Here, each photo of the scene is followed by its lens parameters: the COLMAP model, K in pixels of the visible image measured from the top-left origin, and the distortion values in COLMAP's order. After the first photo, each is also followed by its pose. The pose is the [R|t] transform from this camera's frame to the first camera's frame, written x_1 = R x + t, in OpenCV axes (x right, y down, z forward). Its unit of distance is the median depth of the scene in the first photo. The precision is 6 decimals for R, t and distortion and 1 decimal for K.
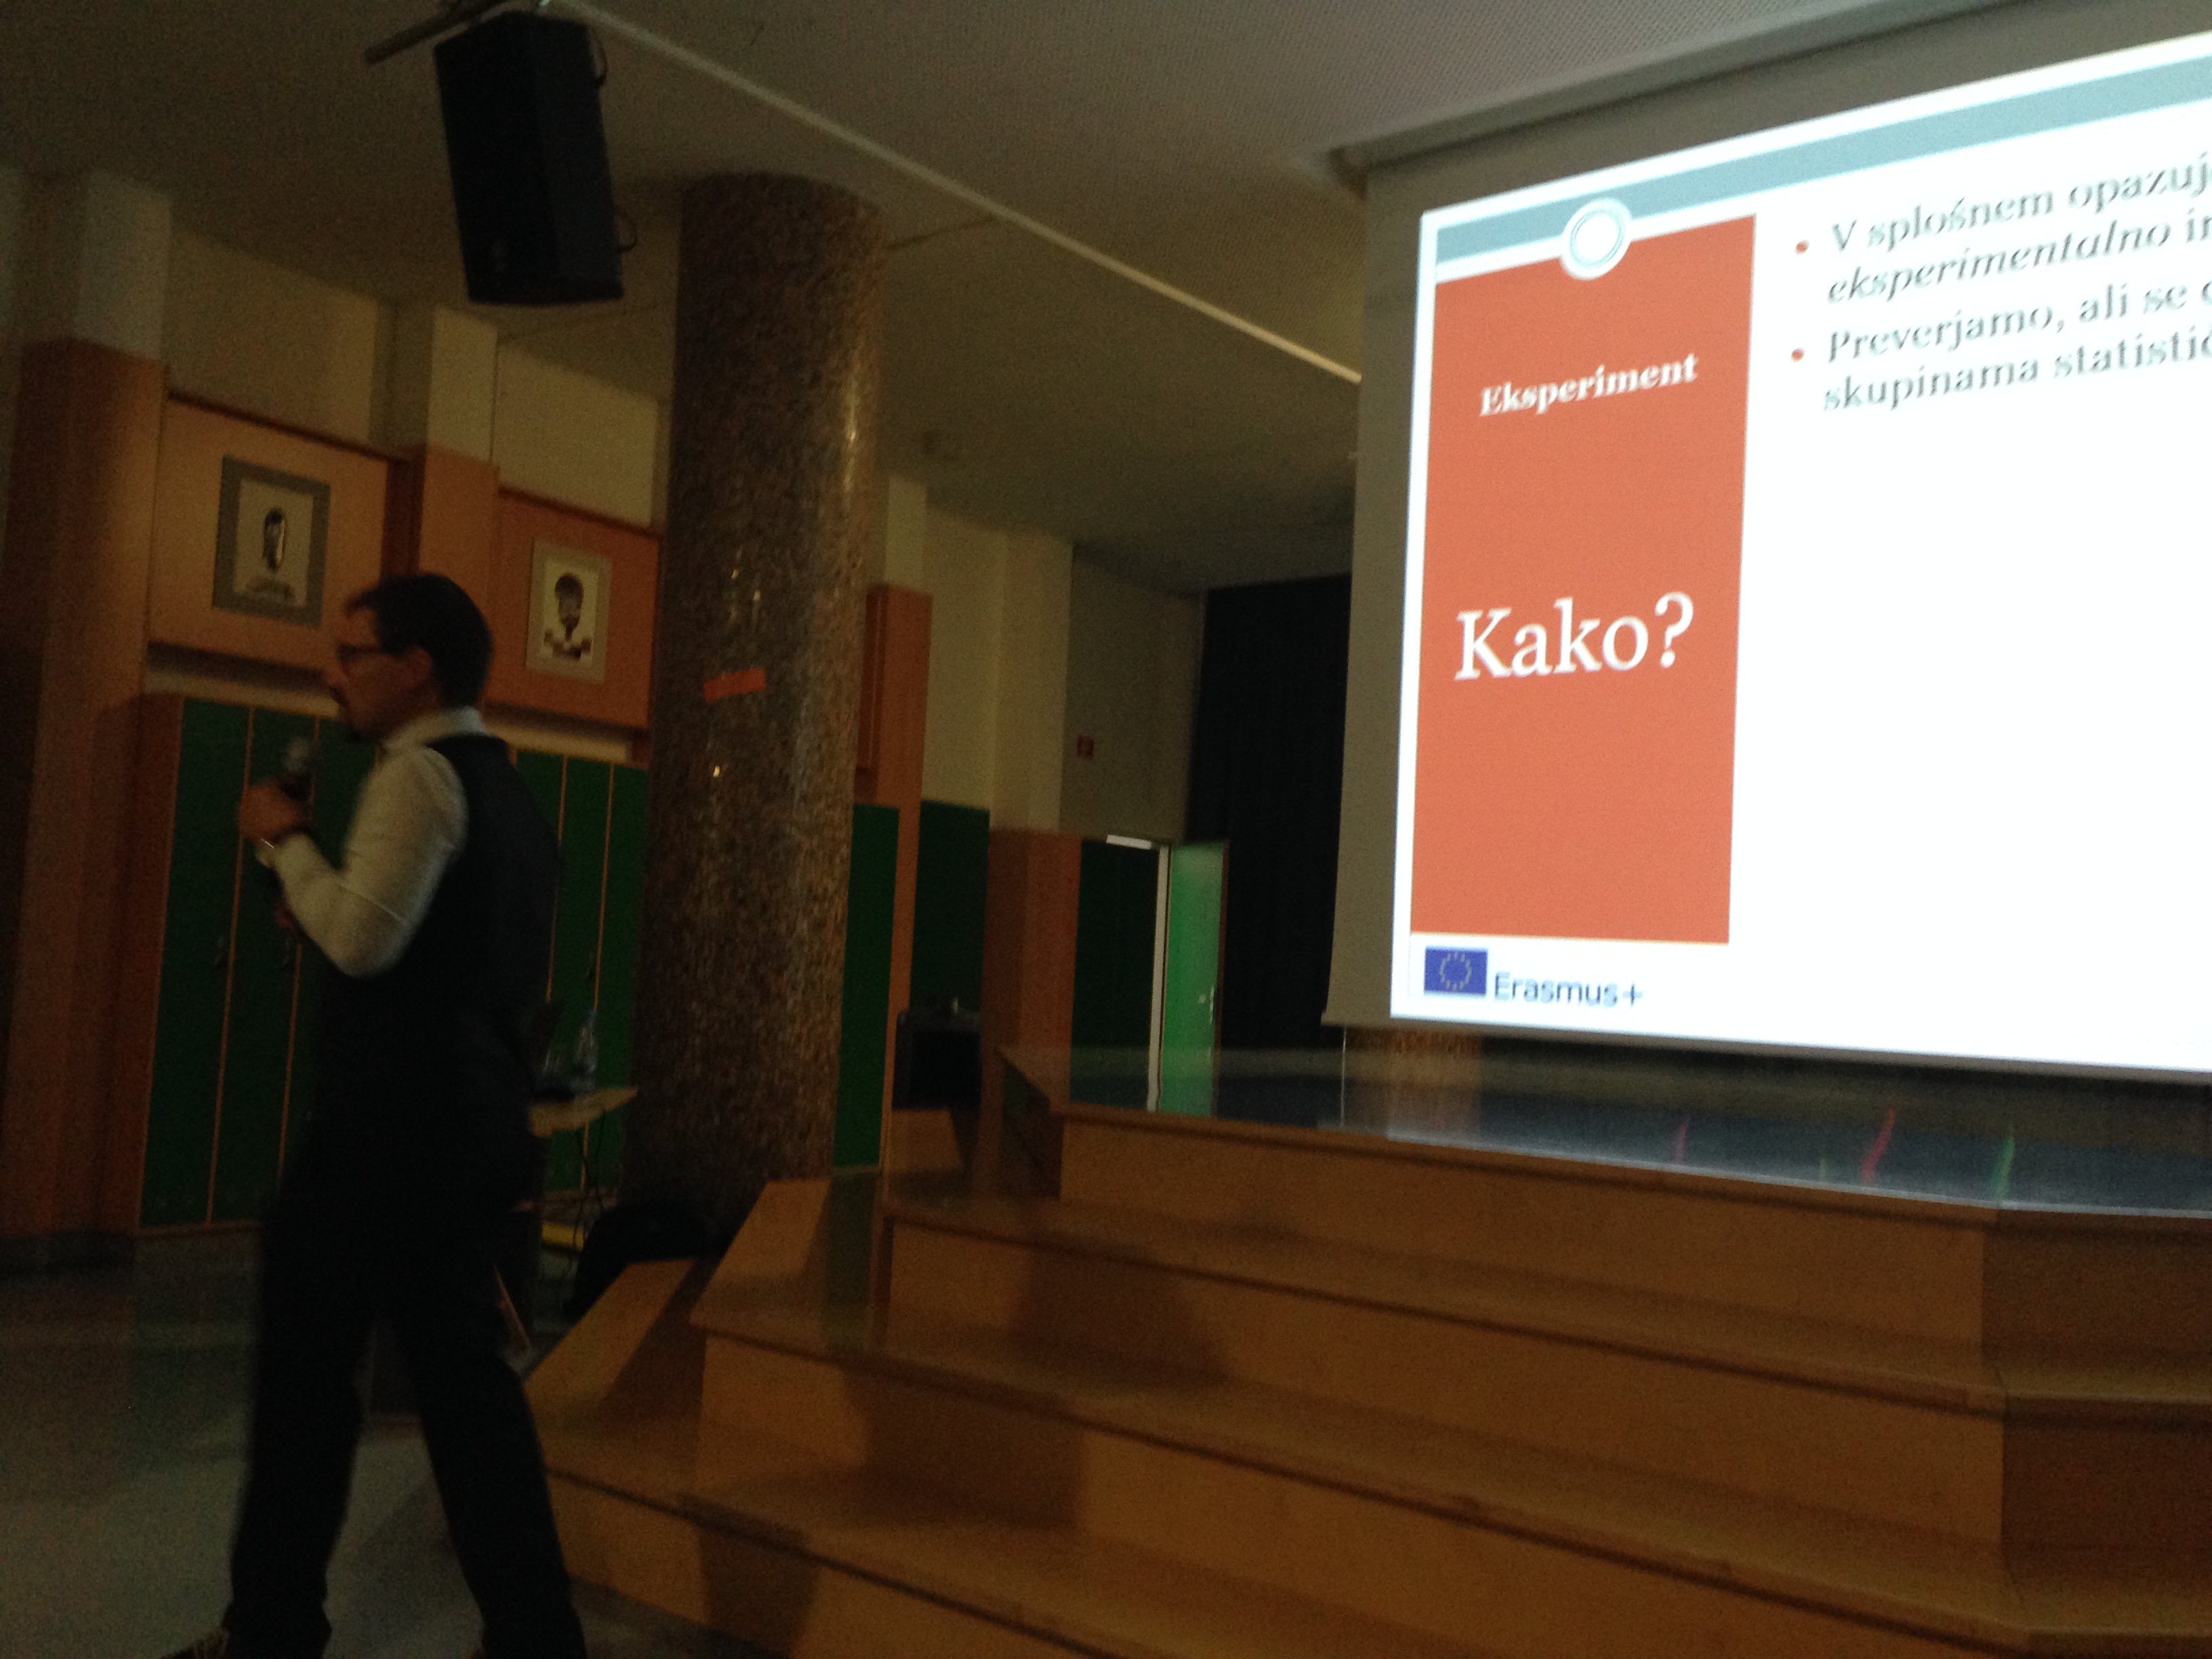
lens RADIAL K [[2029.1, 0, 1106.0], [0, 2029.1, 829.5], [0, 0, 1]] dist [0.132550, -0.207013]
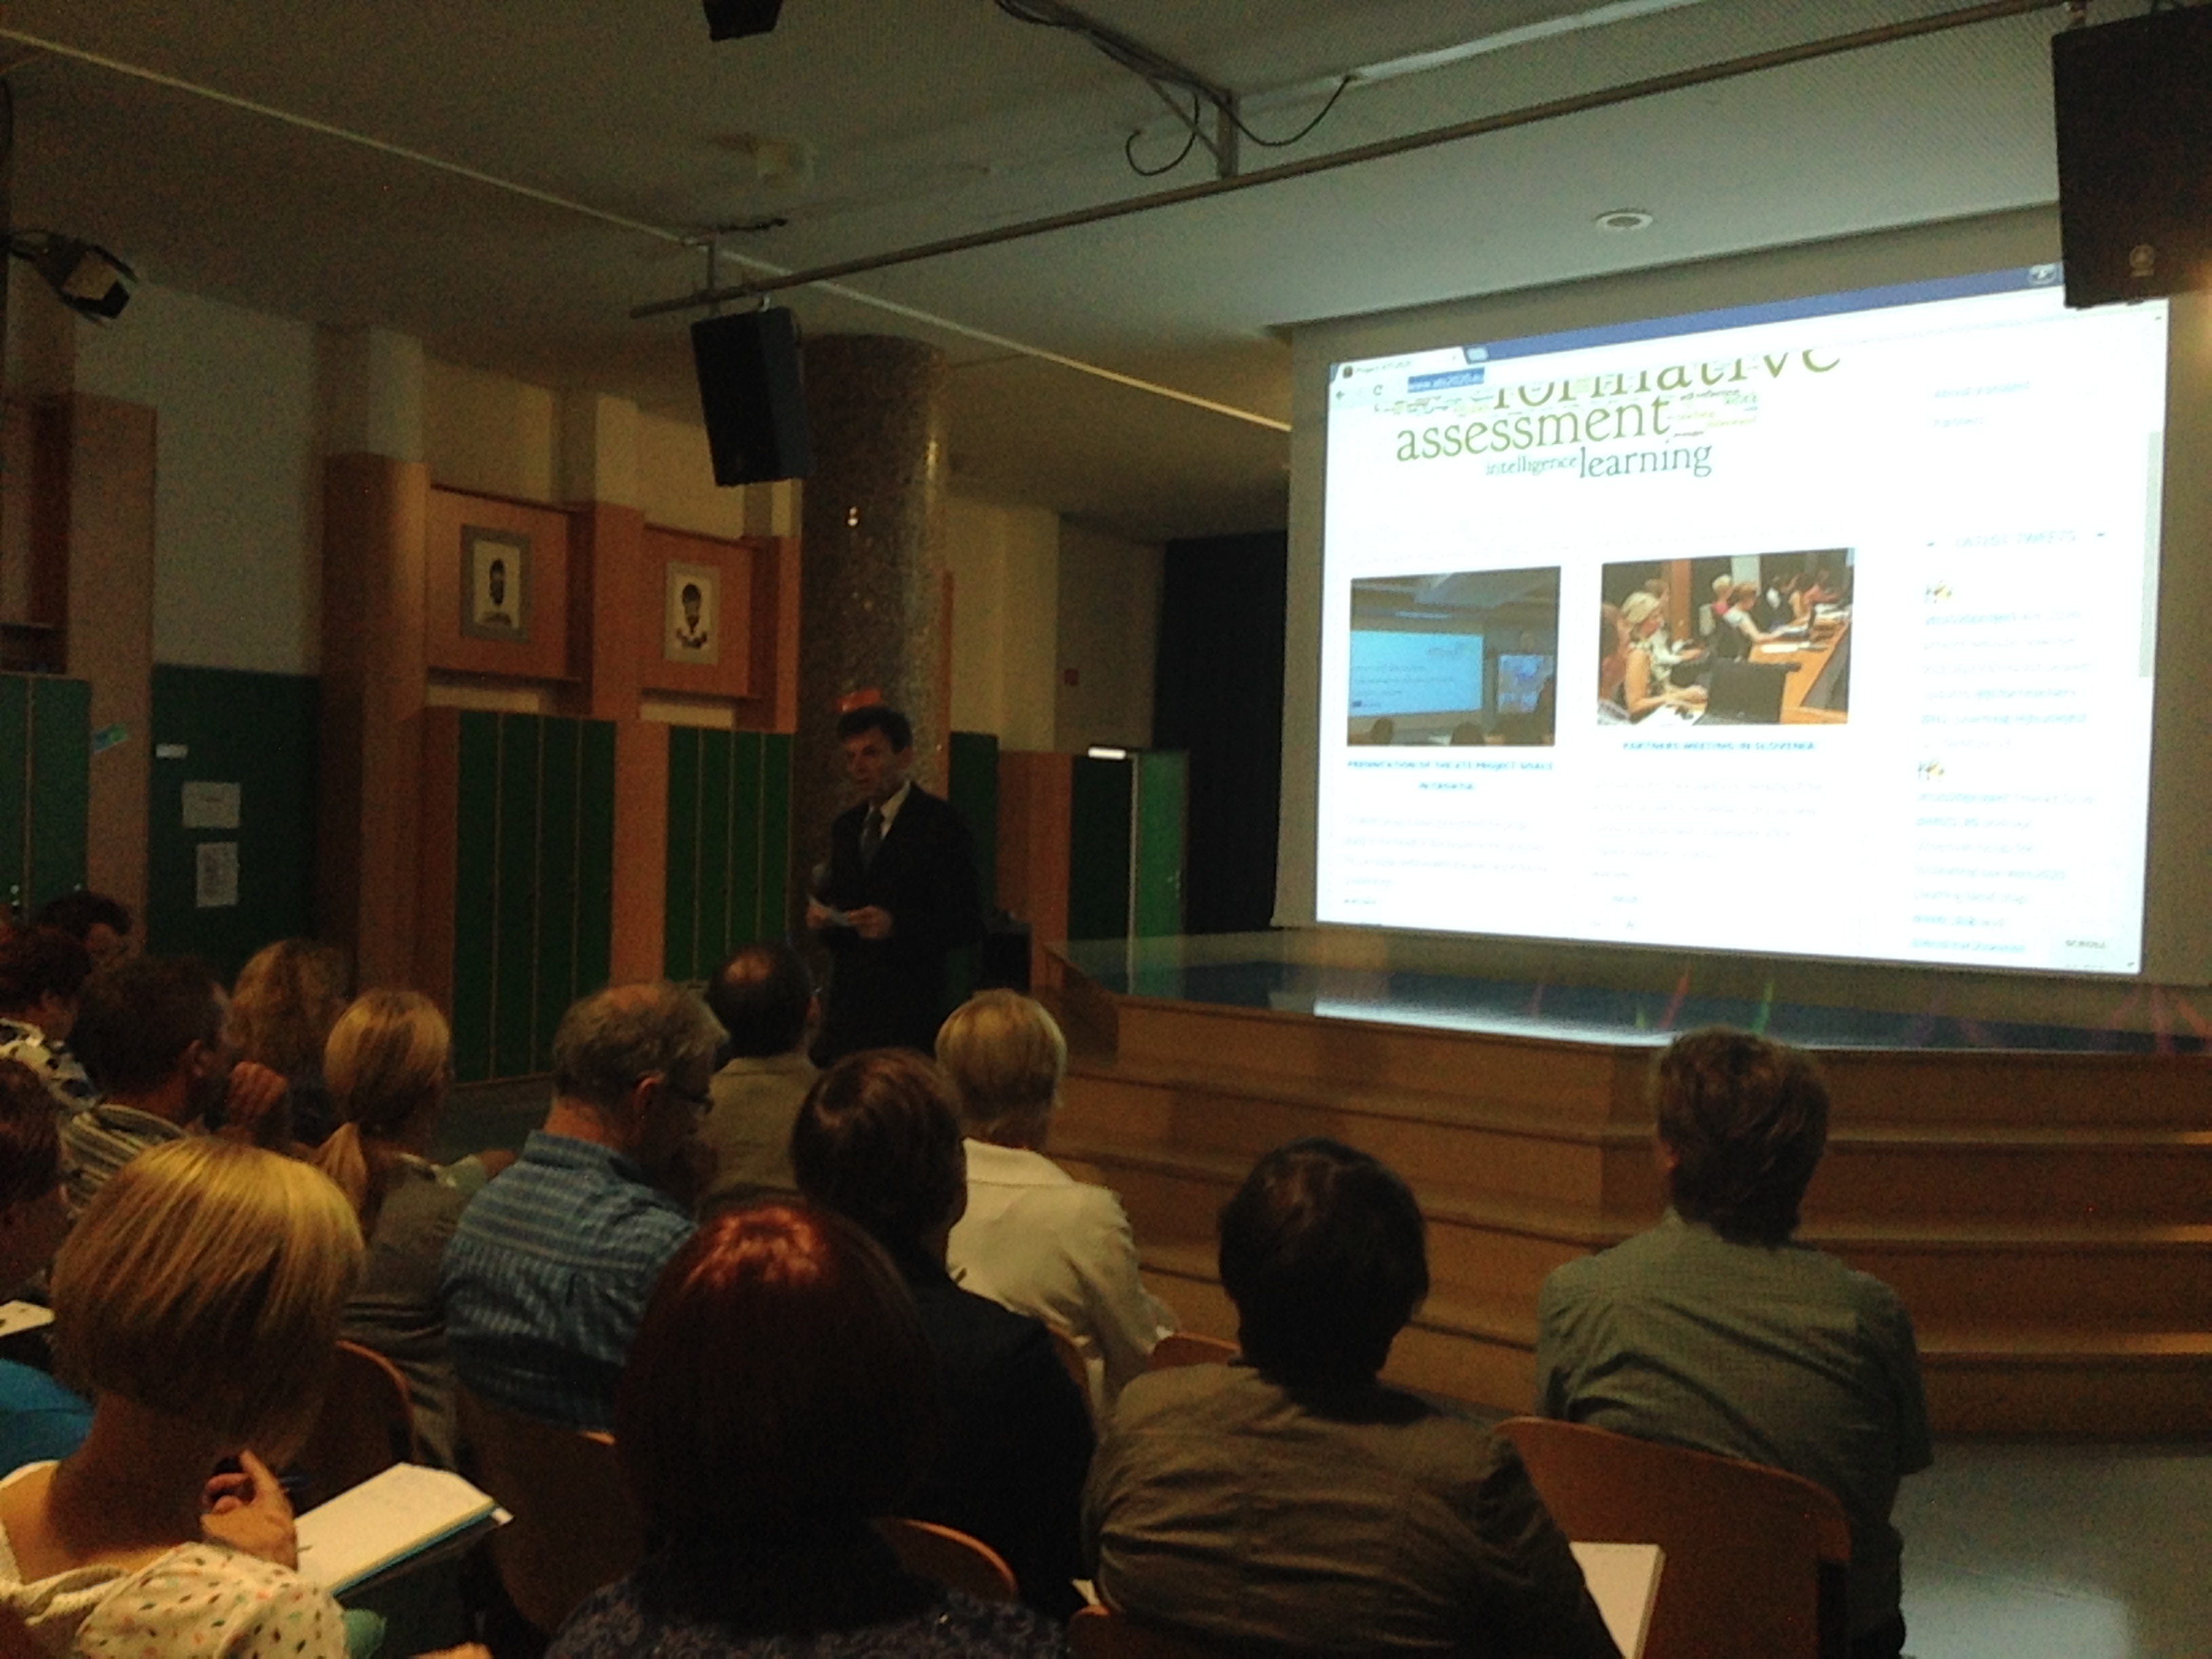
lens RADIAL K [[2029.1, 0, 1106.0], [0, 2029.1, 829.5], [0, 0, 1]] dist [0.132550, -0.207013]
pose [[0.999342, -0.023354, 0.027745, -0.040239], [0.021097, 0.996650, 0.079016, -0.071501], [-0.029498, -0.078378, 0.996487, -0.349514]]
